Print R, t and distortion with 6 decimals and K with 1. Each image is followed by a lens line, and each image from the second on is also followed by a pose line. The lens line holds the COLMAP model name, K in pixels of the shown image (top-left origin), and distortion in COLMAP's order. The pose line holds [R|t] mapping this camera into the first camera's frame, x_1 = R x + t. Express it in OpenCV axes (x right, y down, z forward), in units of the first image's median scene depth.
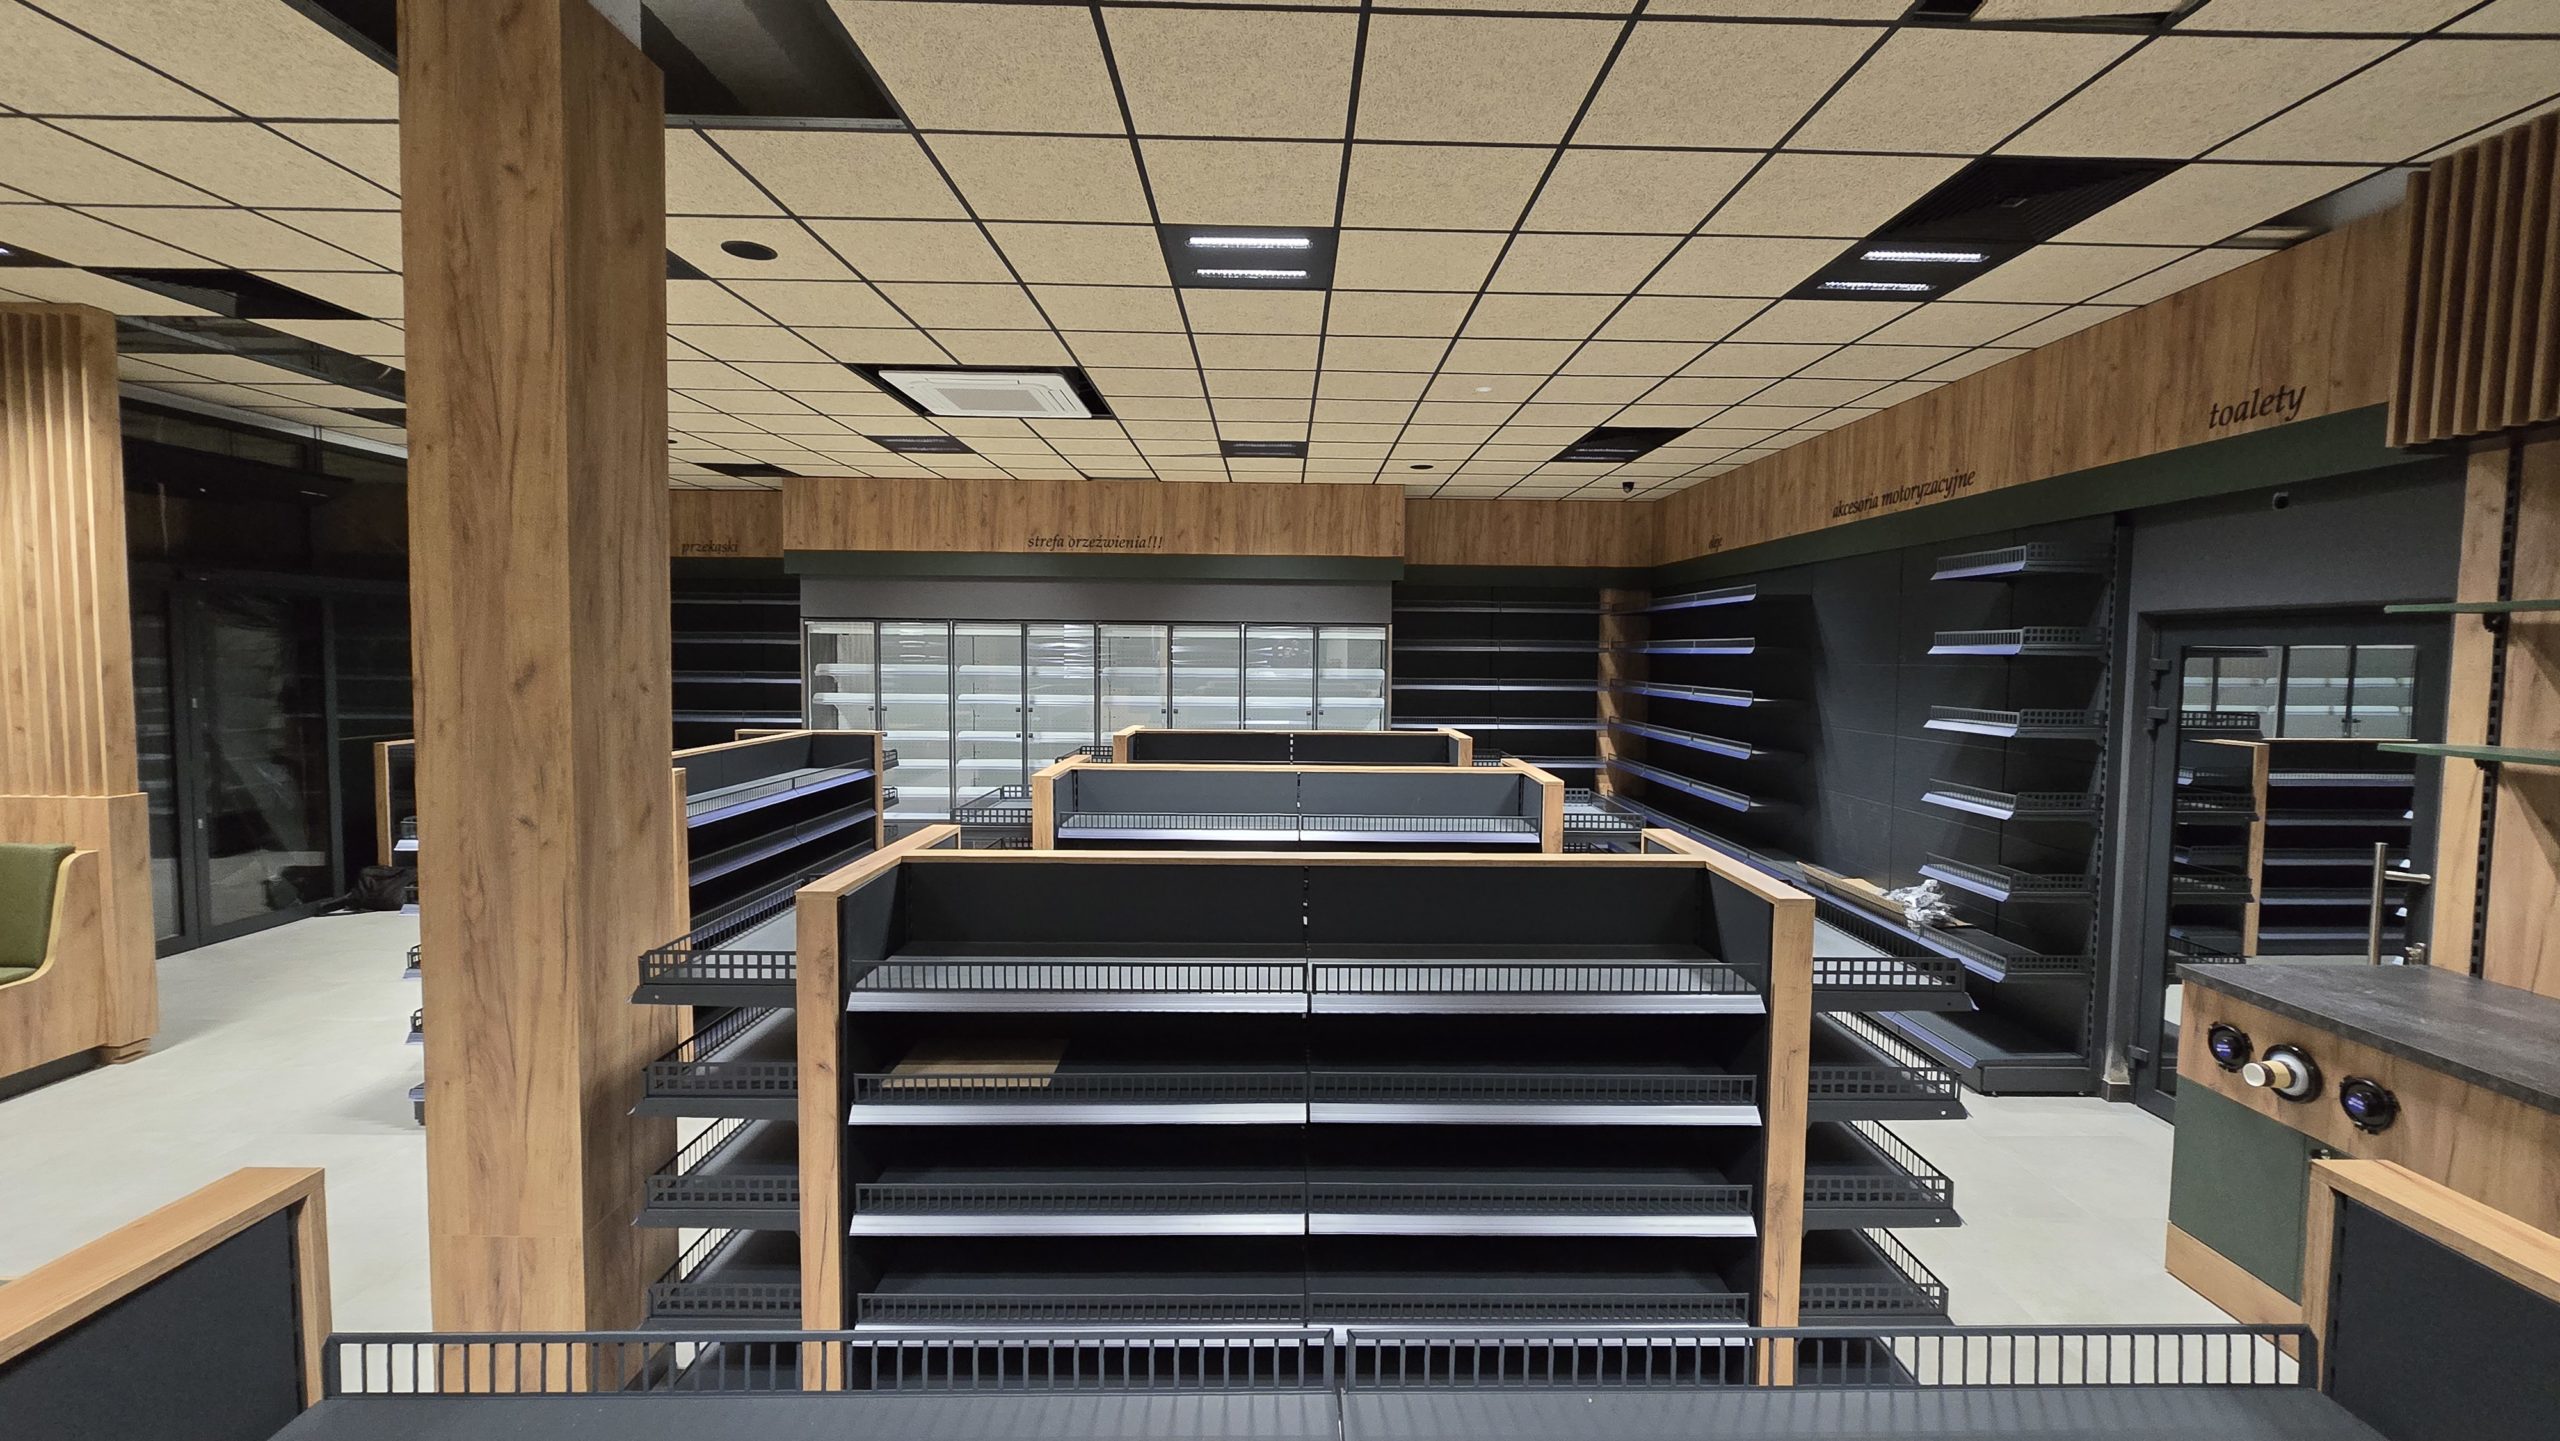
lens RADIAL K [[1043.4, 0, 1292.6], [0, 1043.4, 719.1], [0, 0, 1]] dist [-0.001334, 0.000483]
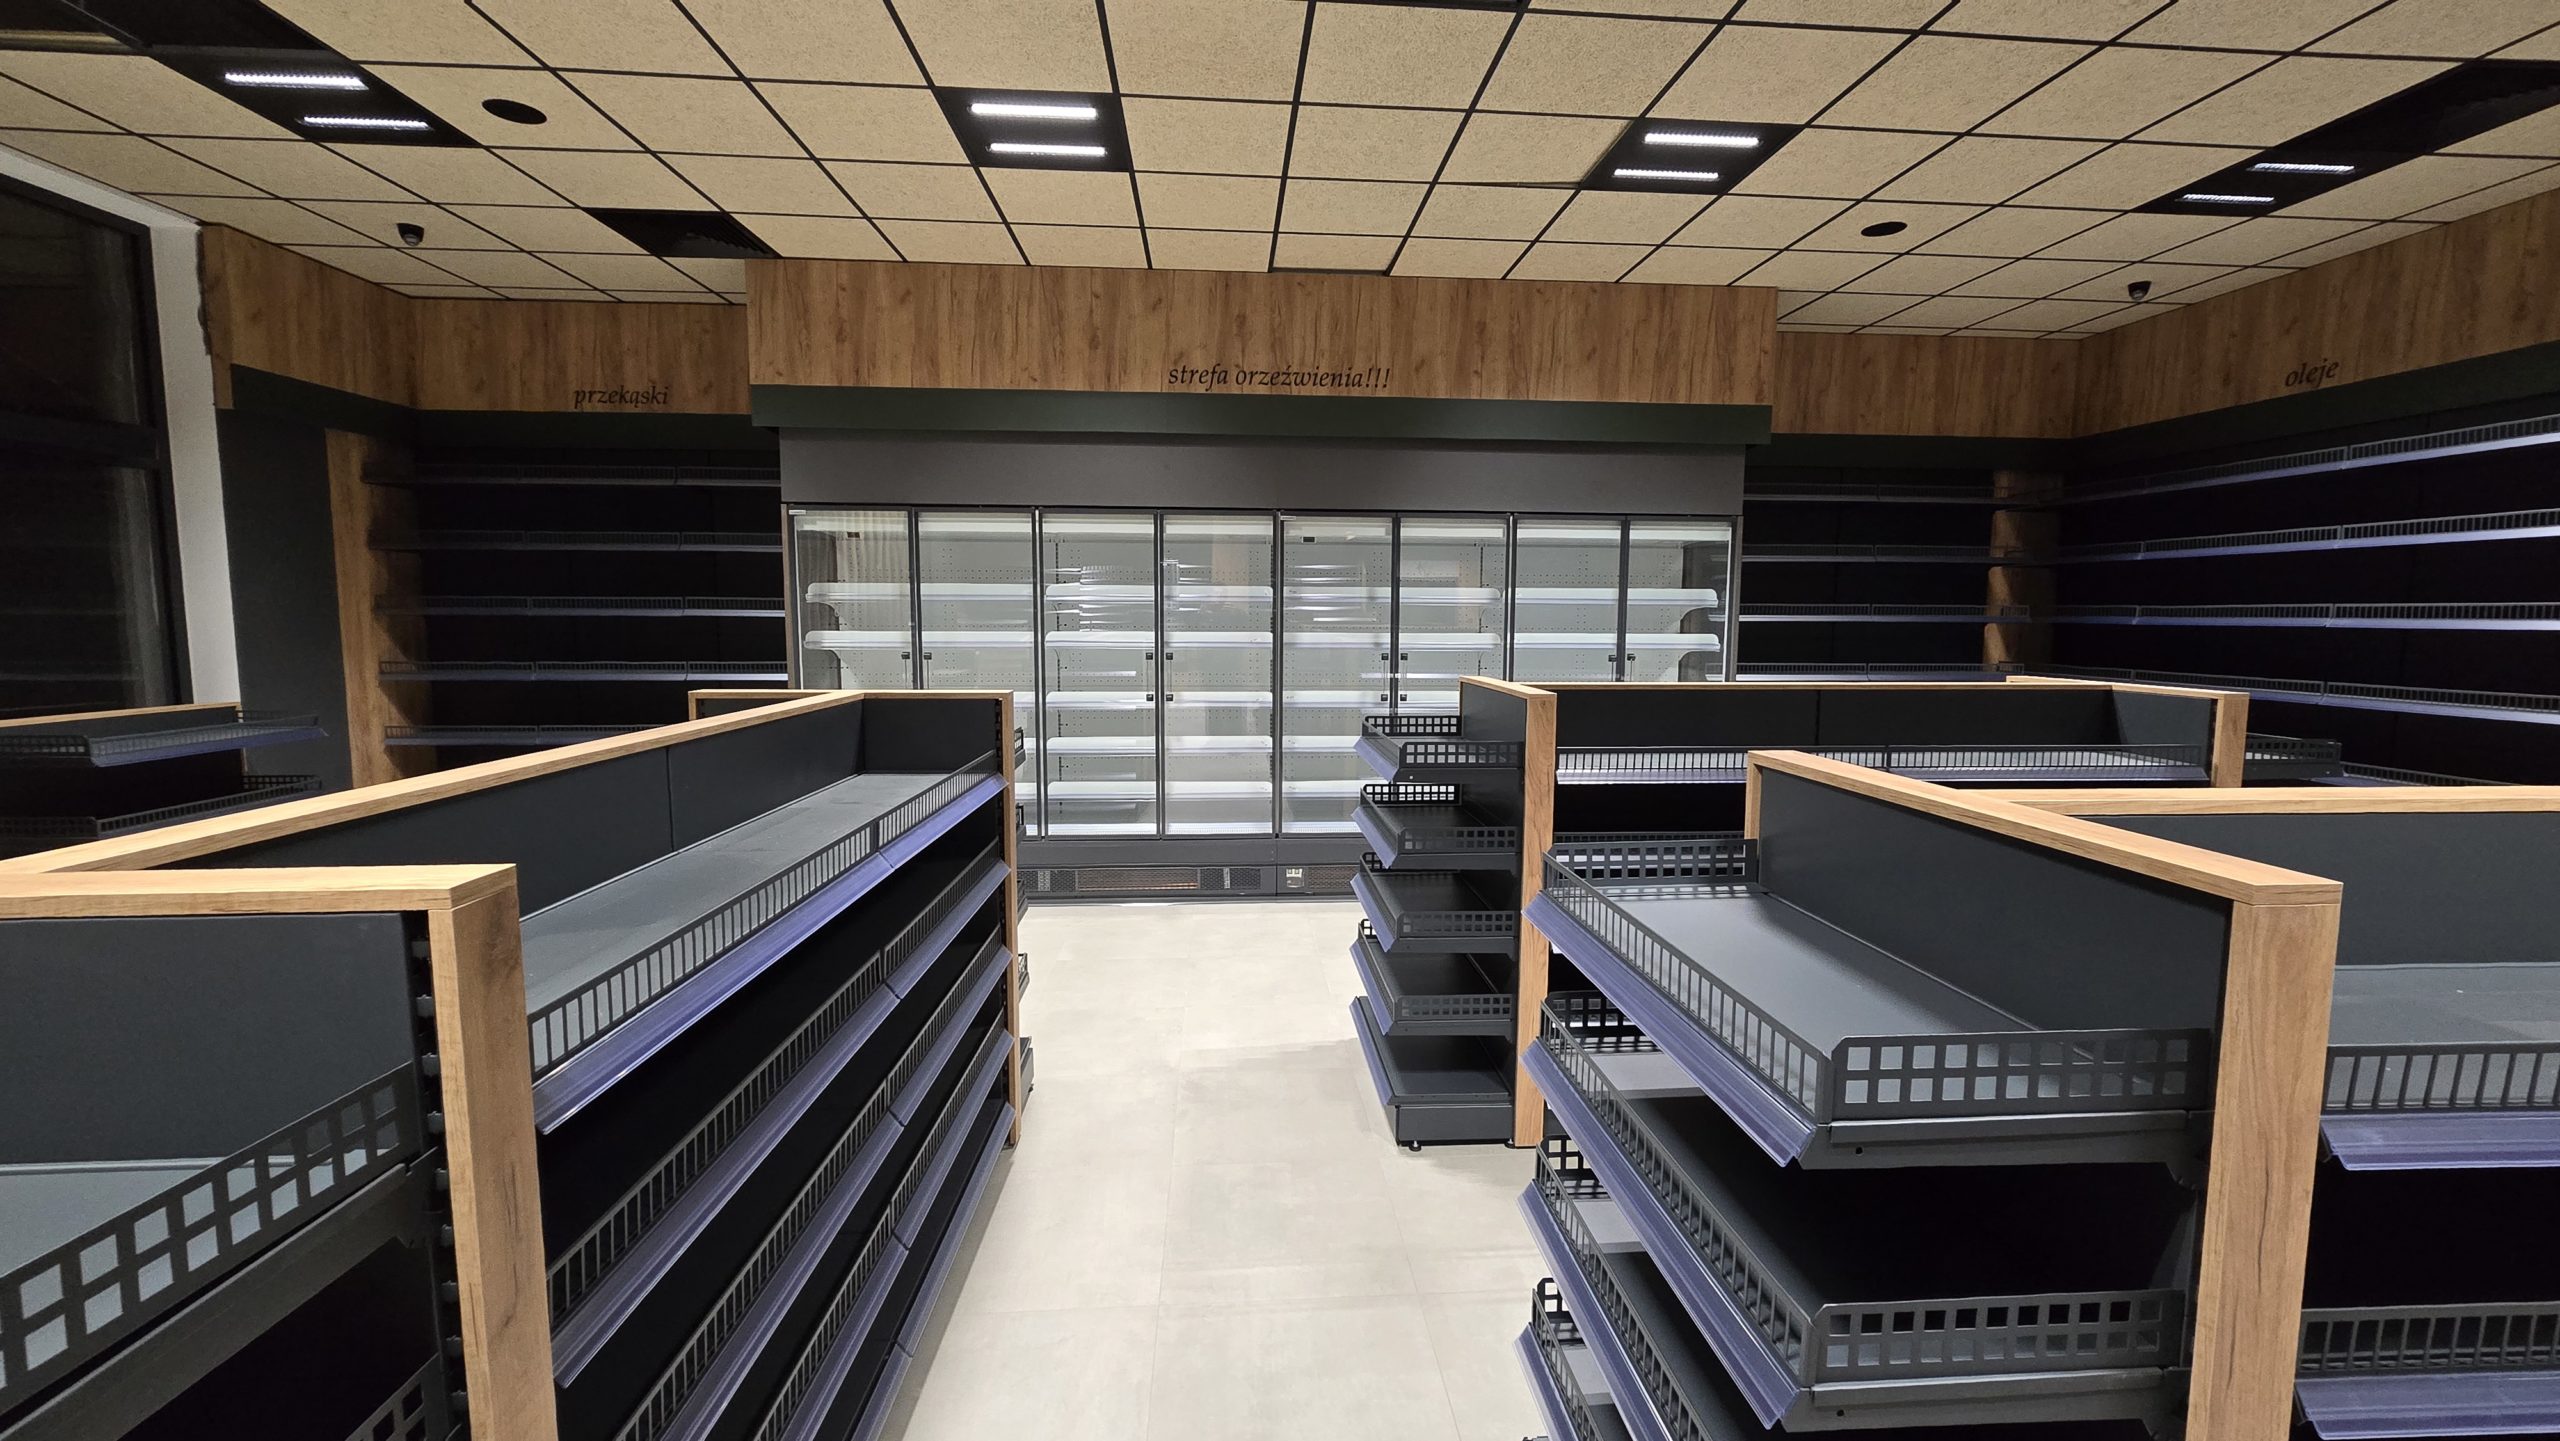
lens RADIAL K [[1043.4, 0, 1285.4], [0, 1043.4, 708.4], [0, 0, 1]] dist [-0.001334, 0.000483]
pose [[0.998583, -0.009120, 0.052423, -0.218710], [0.007741, 0.999620, 0.026442, 0.006047], [-0.052644, -0.025999, 0.998275, 0.391746]]
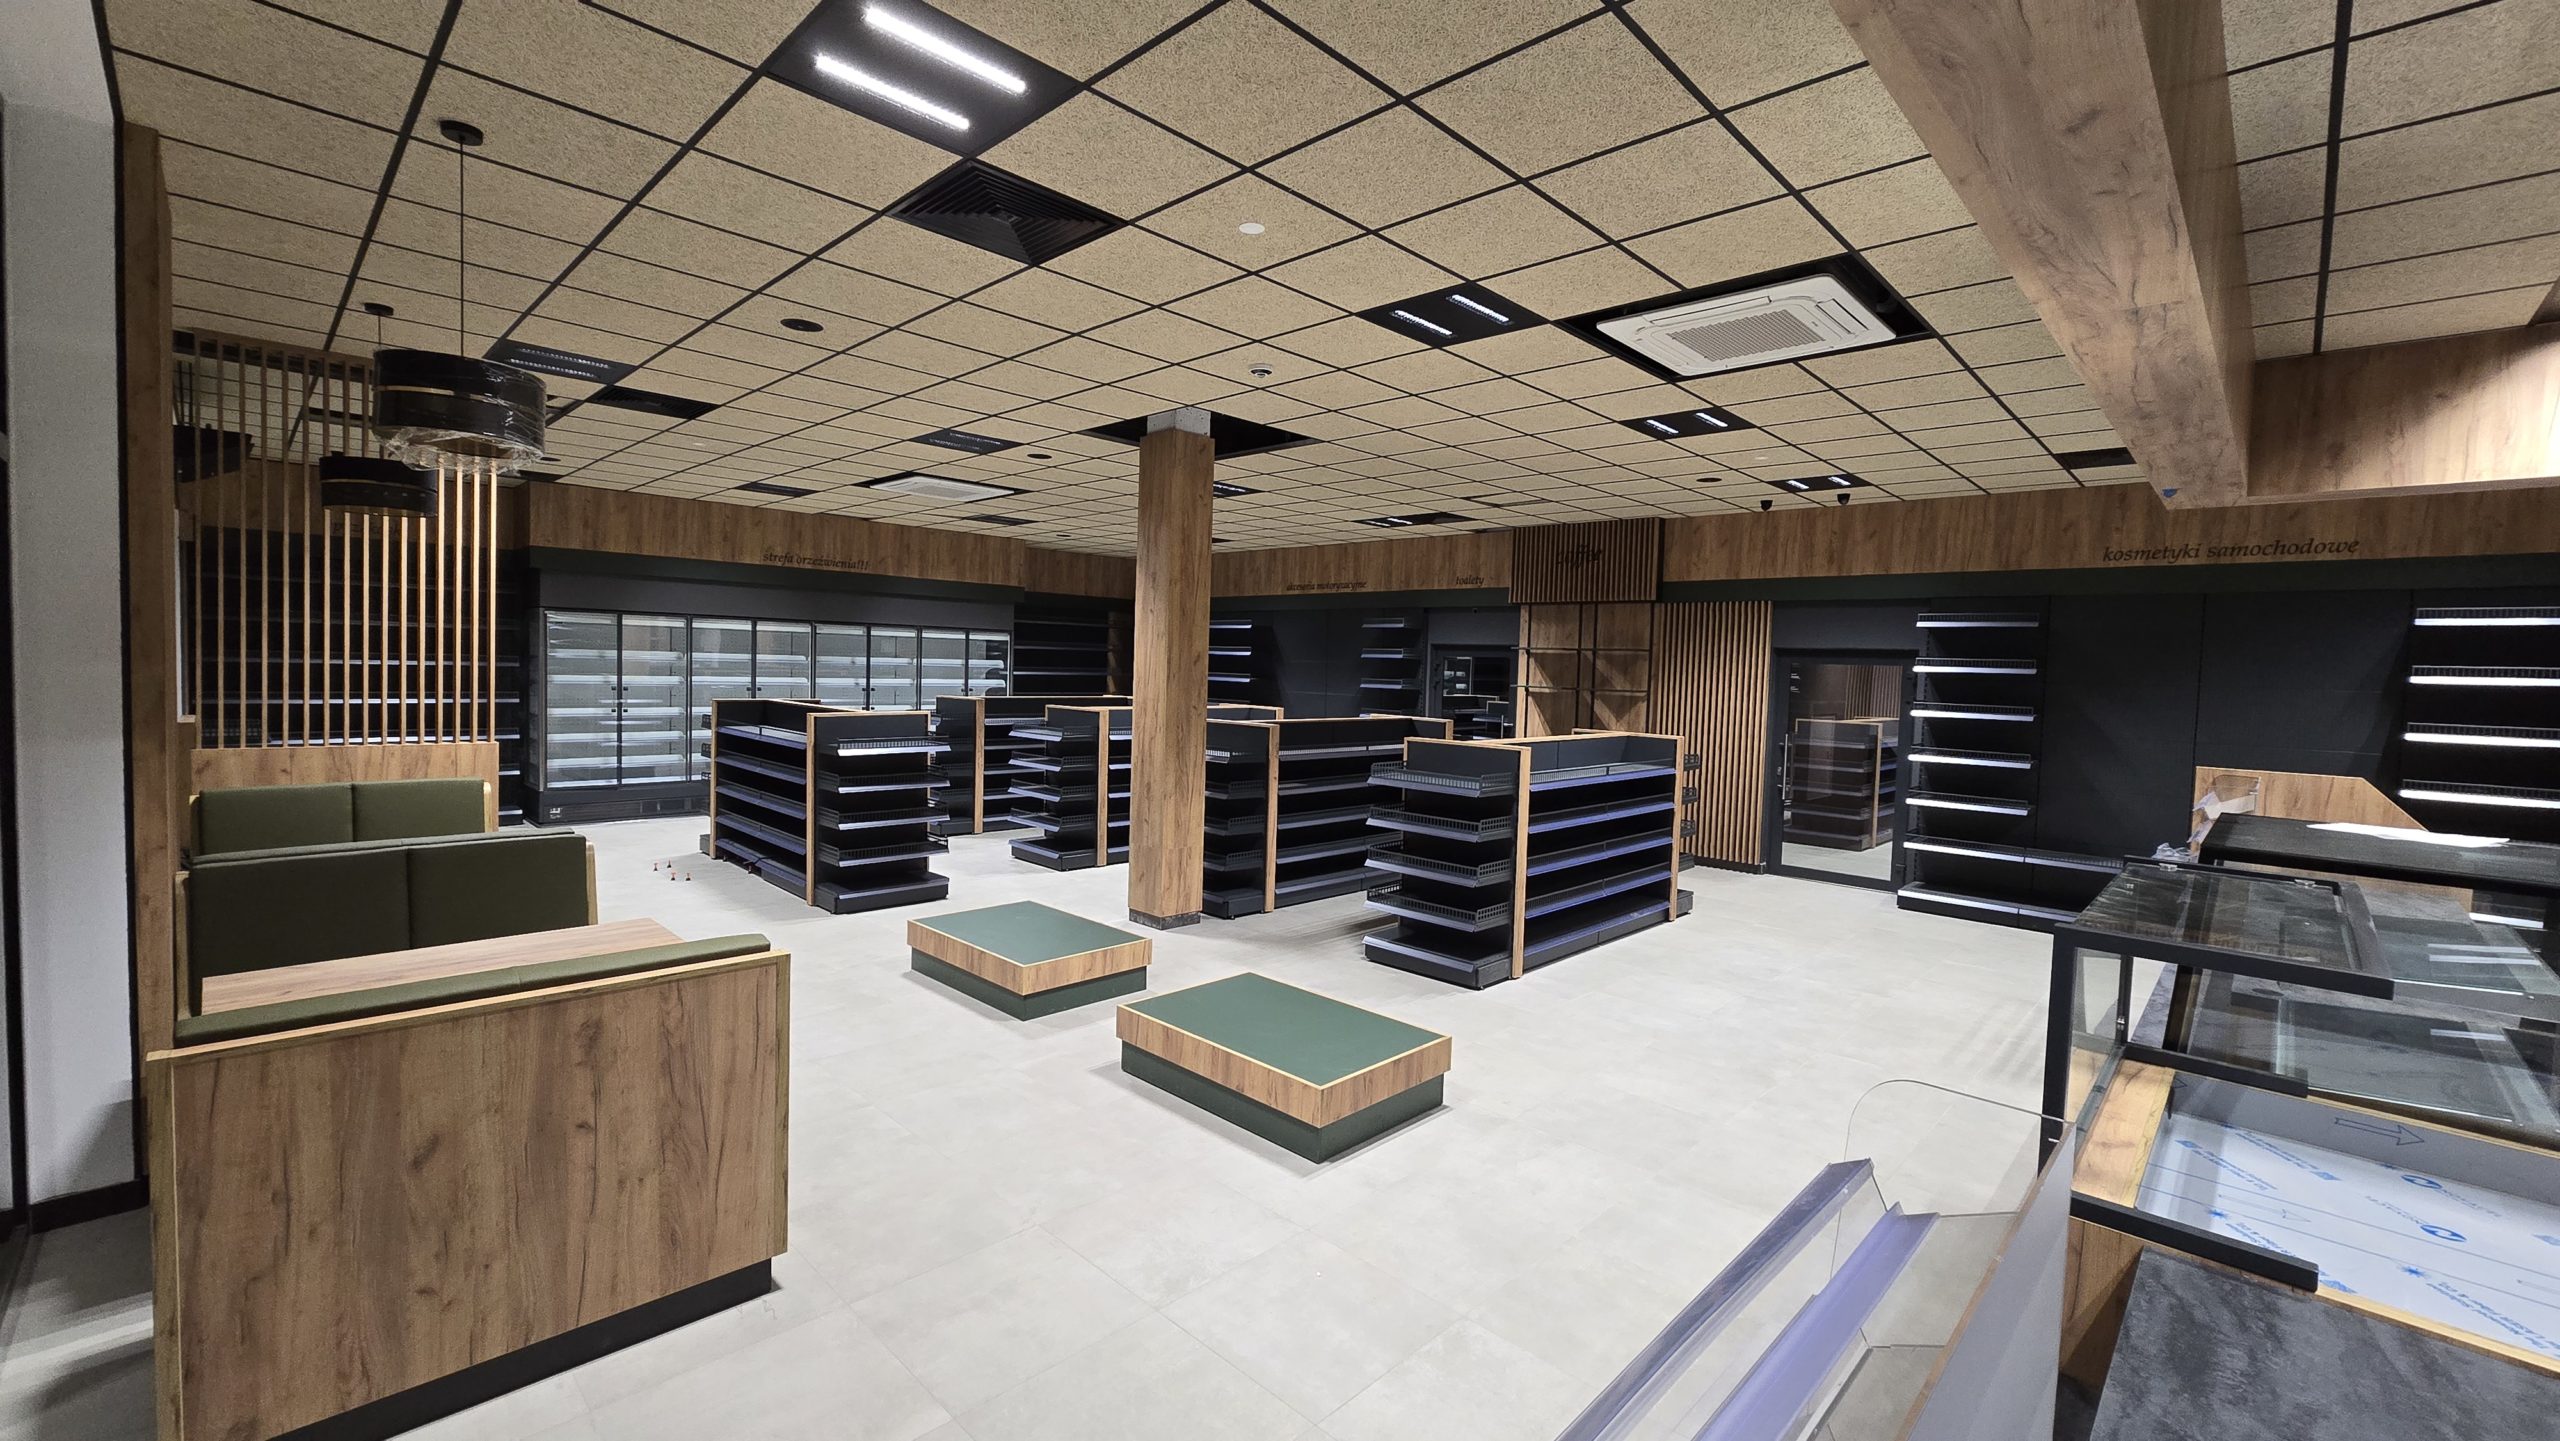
lens RADIAL K [[1043.4, 0, 1293.5], [0, 1043.4, 710.9], [0, 0, 1]] dist [-0.001334, 0.000483]
pose [[0.711291, -0.020289, 0.702605, -0.688060], [0.023233, 0.999716, 0.005348, 0.025994], [-0.702514, 0.012520, 0.711560, -0.353187]]
